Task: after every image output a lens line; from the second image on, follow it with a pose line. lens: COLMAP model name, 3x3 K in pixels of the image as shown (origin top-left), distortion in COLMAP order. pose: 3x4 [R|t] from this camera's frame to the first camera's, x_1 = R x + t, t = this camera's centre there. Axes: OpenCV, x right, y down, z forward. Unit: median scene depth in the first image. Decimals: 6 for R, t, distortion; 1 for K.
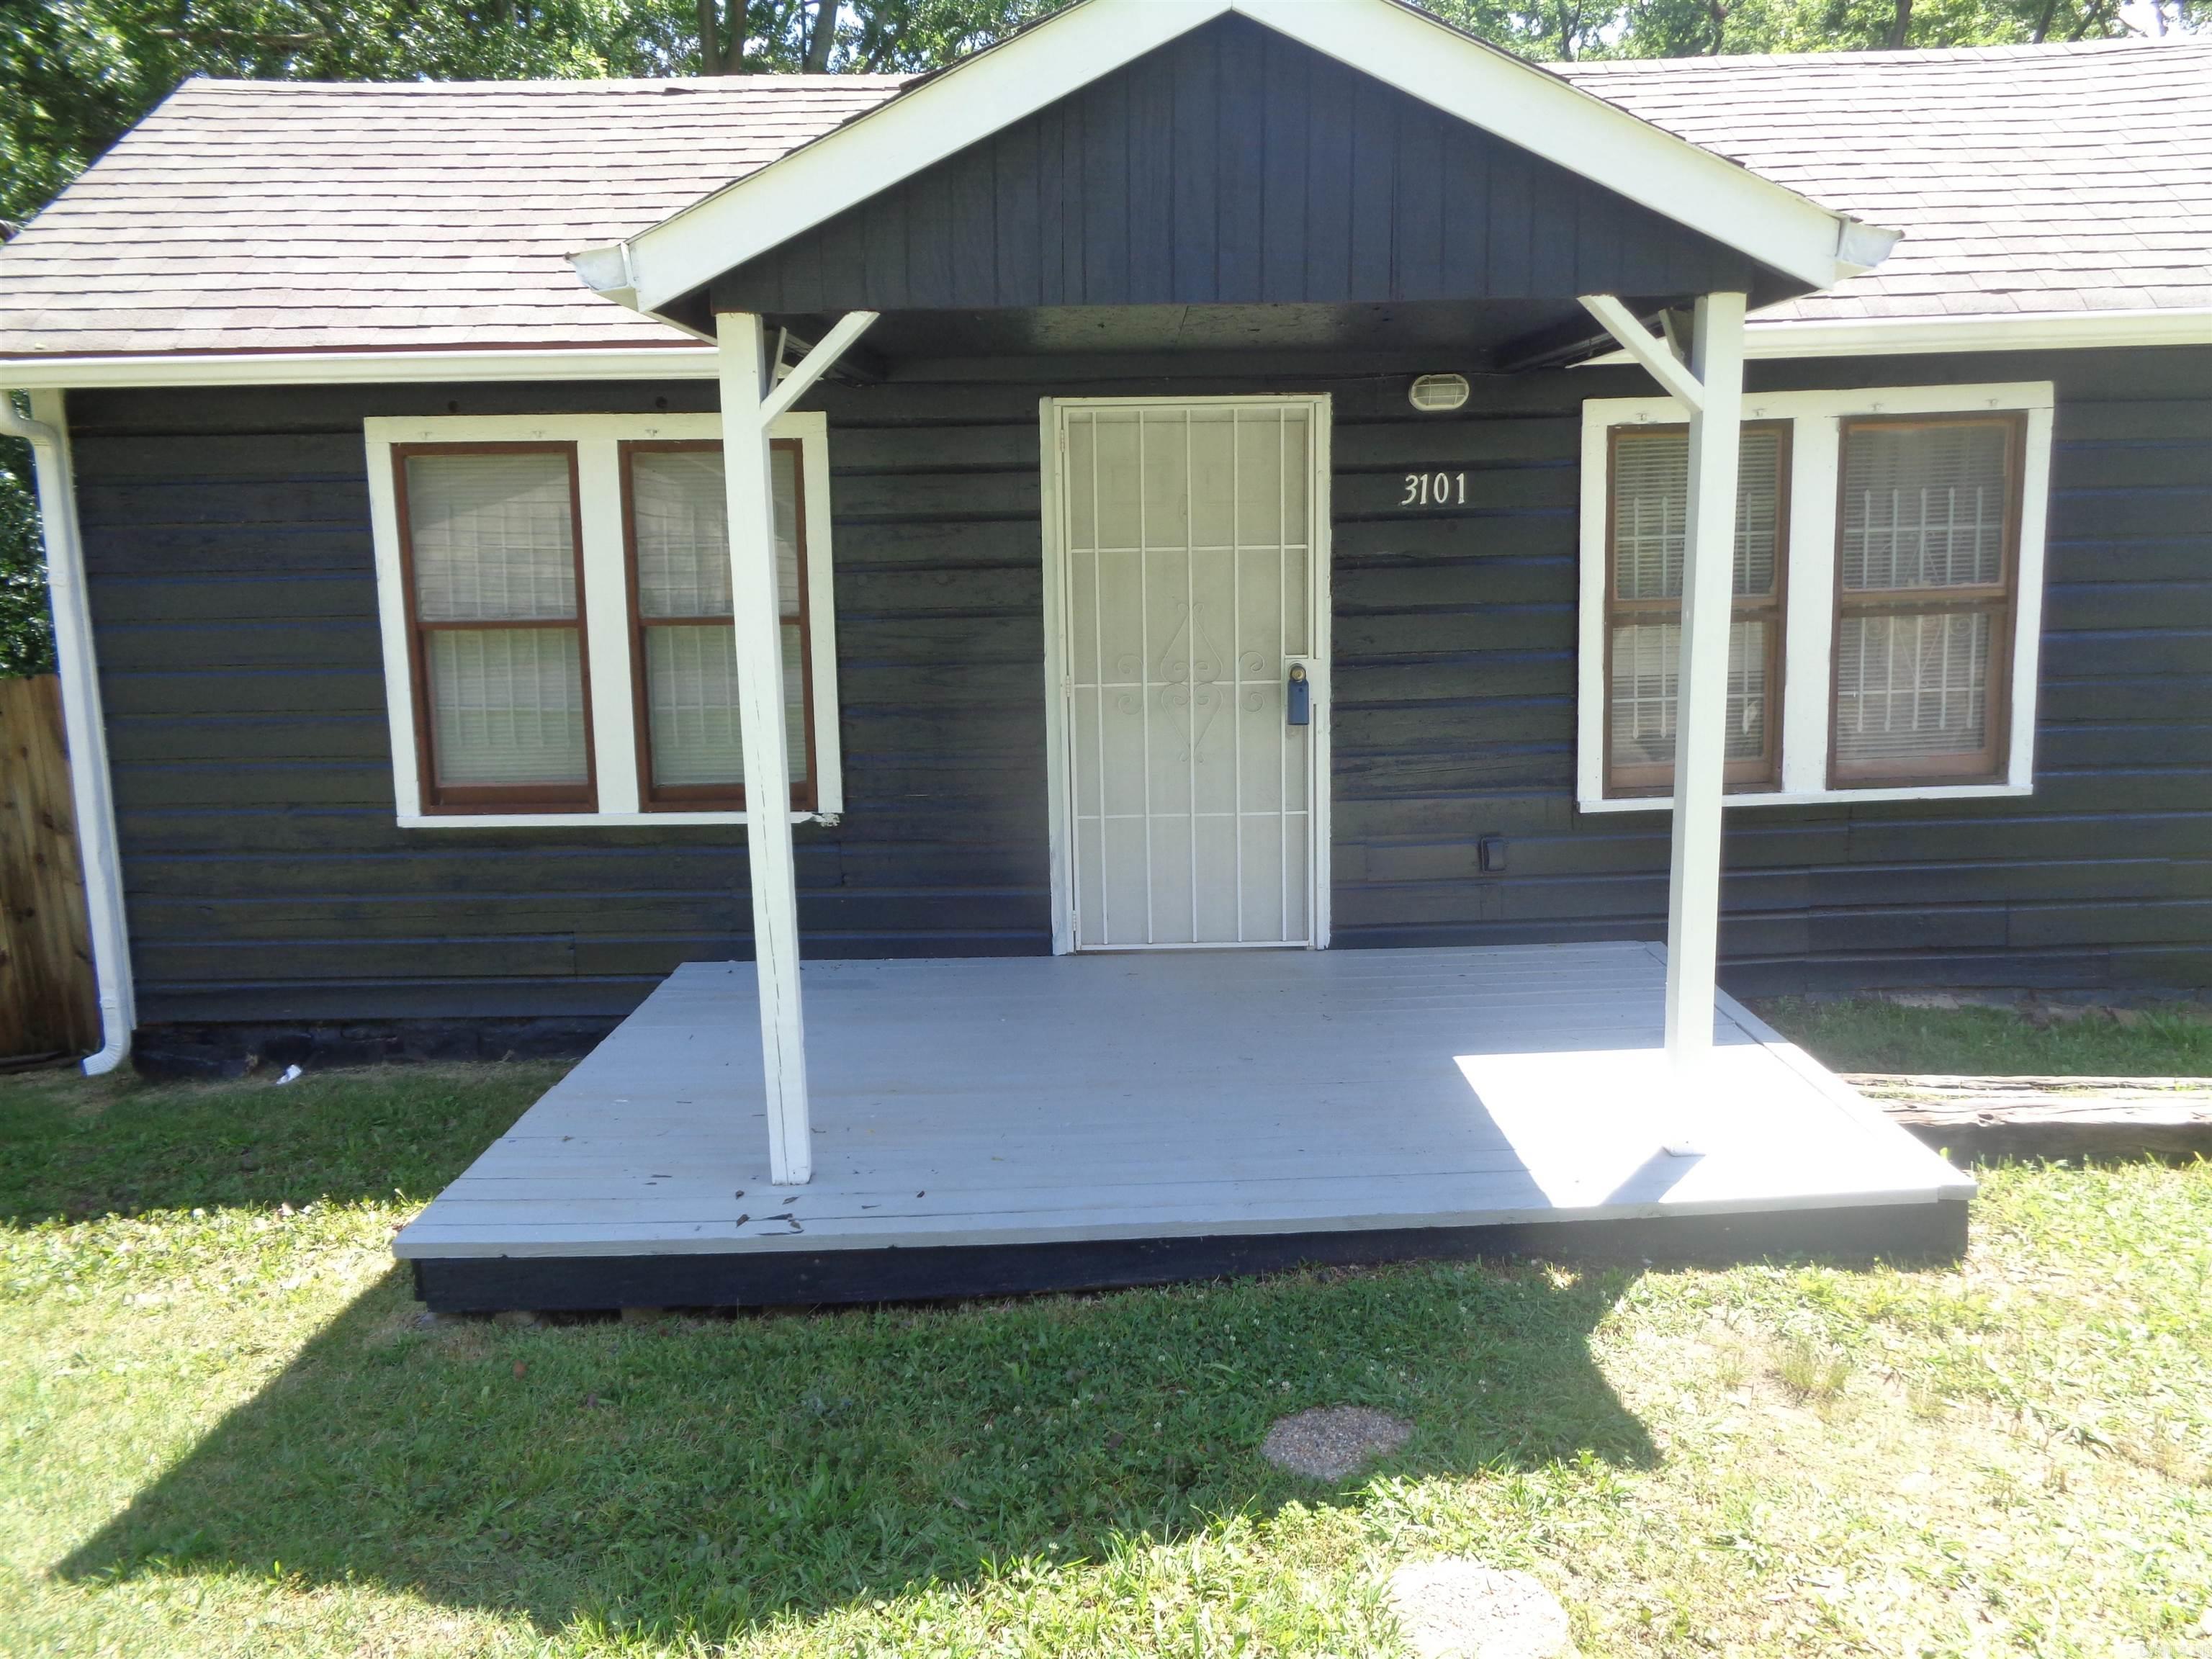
lens RADIAL K [[1648.8, 0, 1114.5], [0, 1648.8, 845.7], [0, 0, 1]] dist [0.001840, -0.012341]
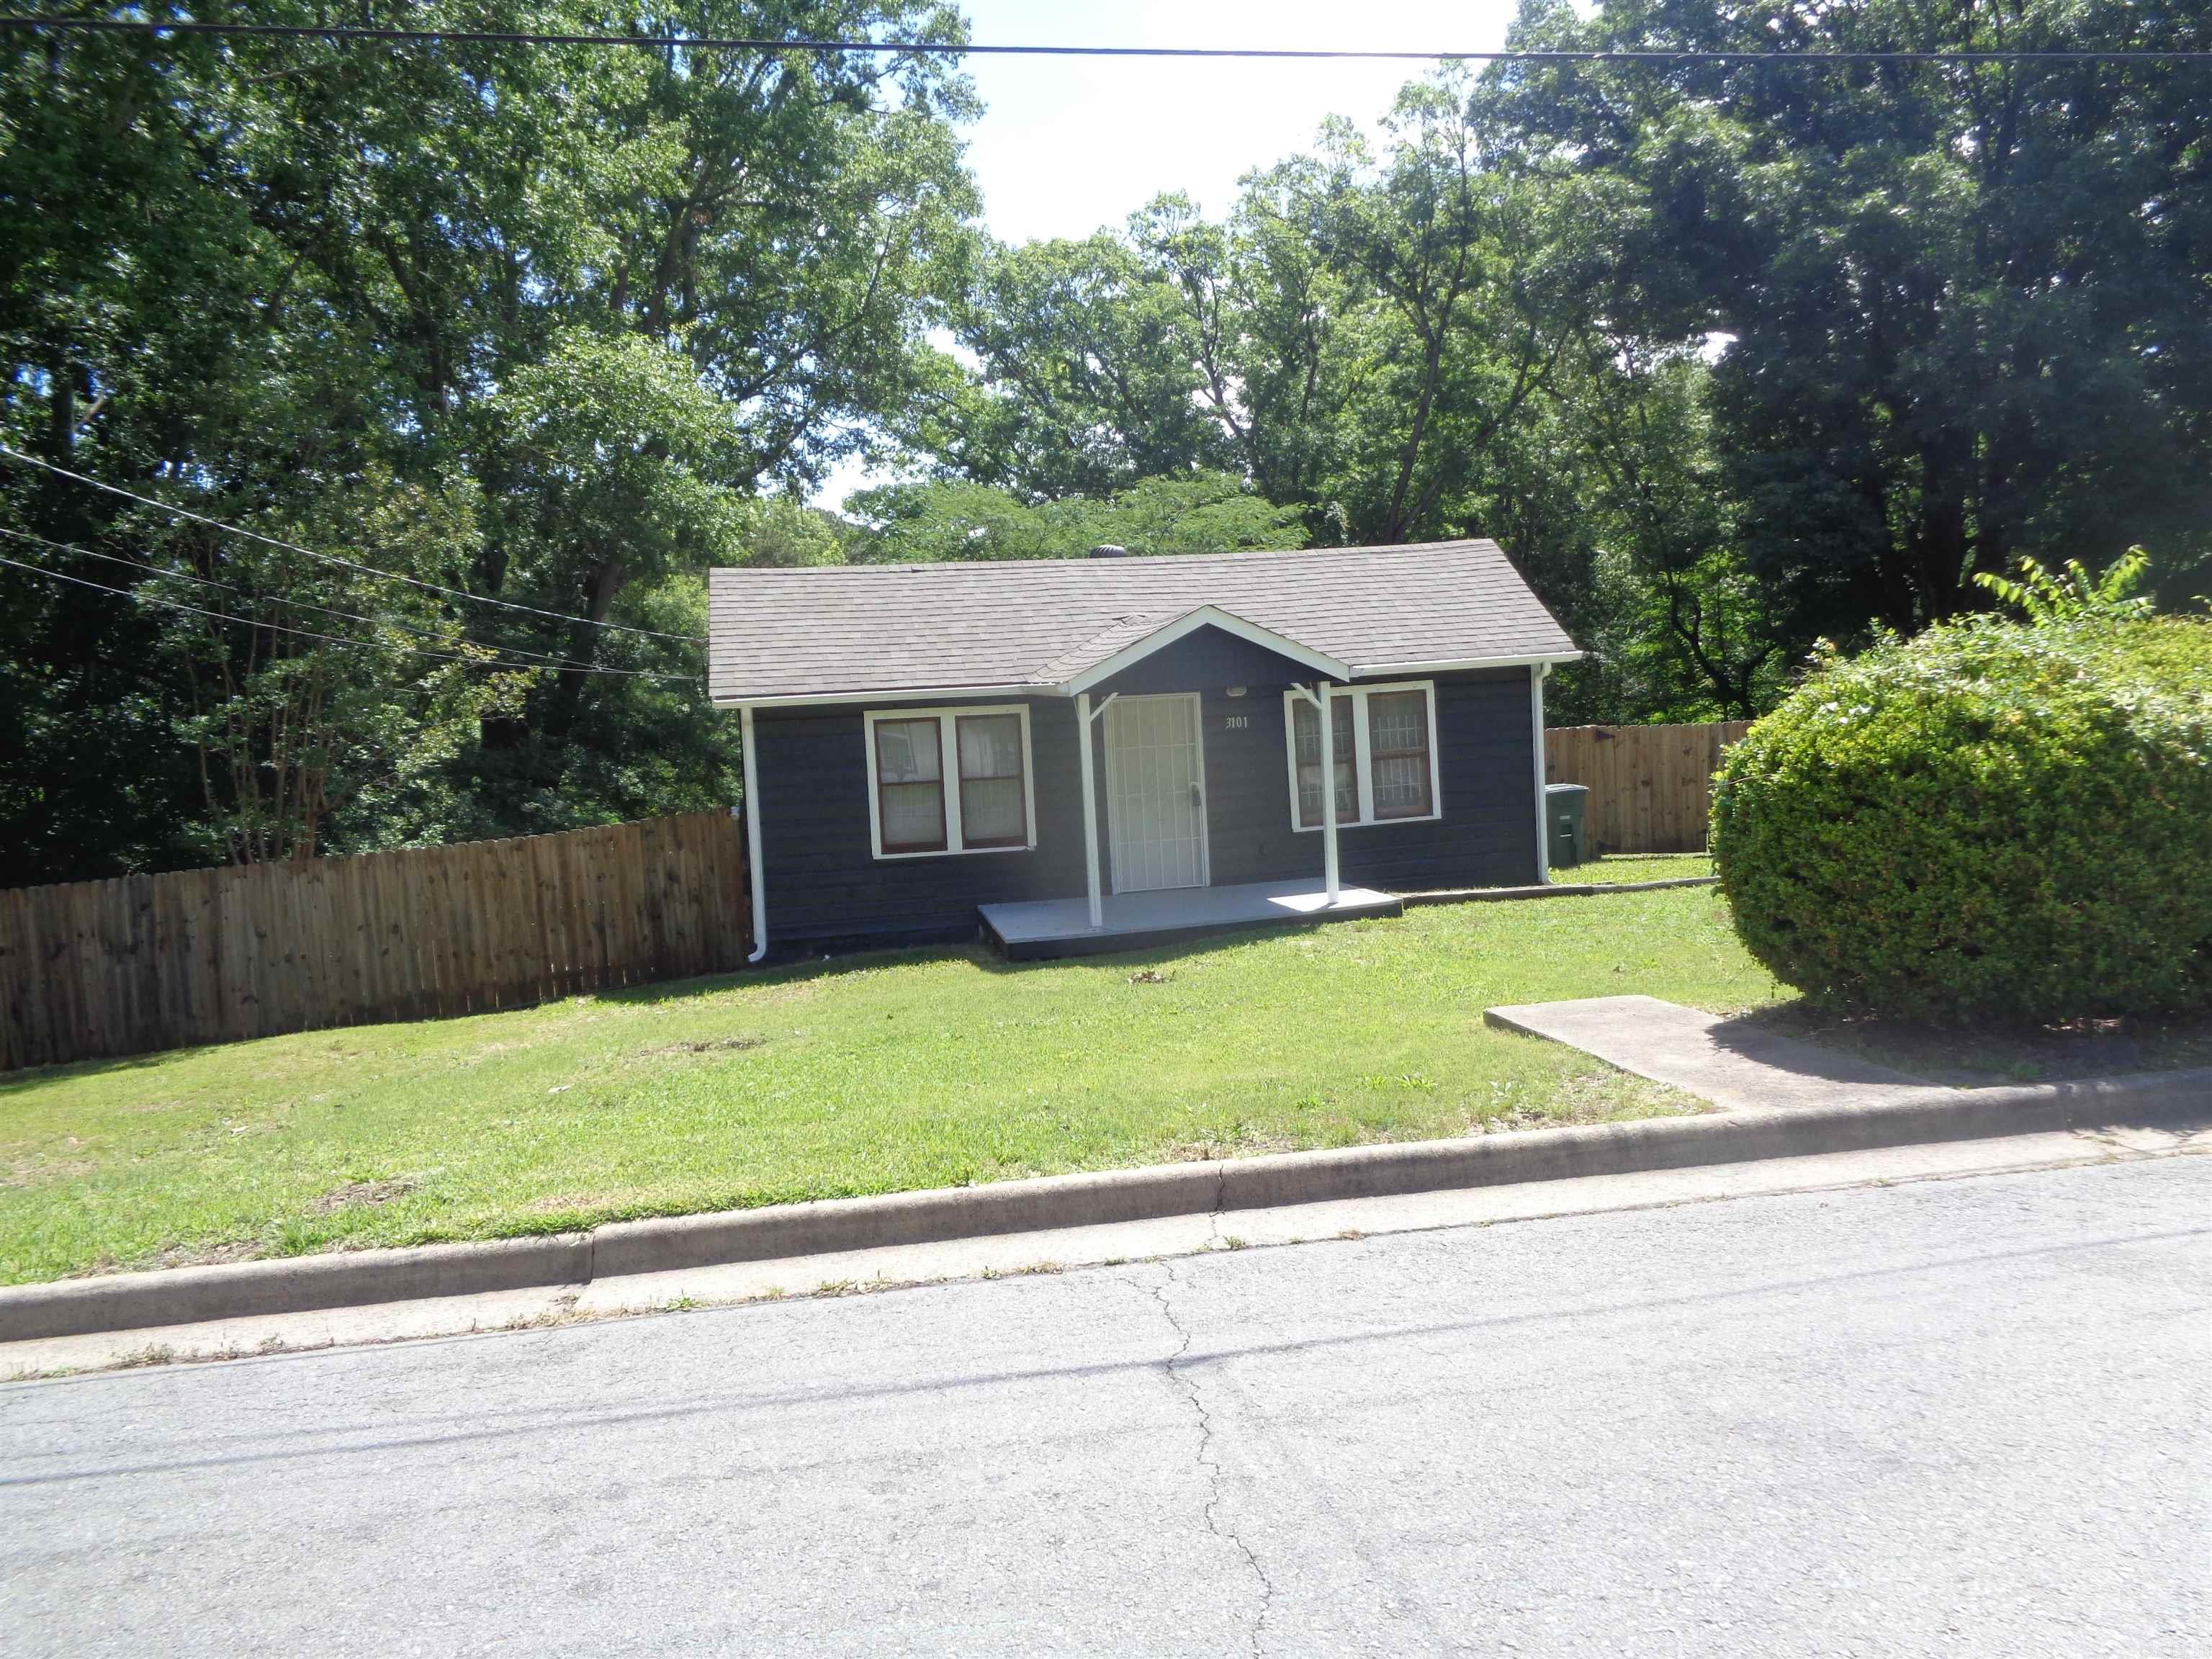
lens RADIAL K [[1648.8, 0, 1114.5], [0, 1648.8, 845.7], [0, 0, 1]] dist [0.001840, -0.012341]
pose [[0.978514, -0.050695, 0.199852, -0.596174], [0.069913, 0.993458, -0.090302, 0.241423], [-0.193967, 0.102334, 0.975656, -1.734386]]
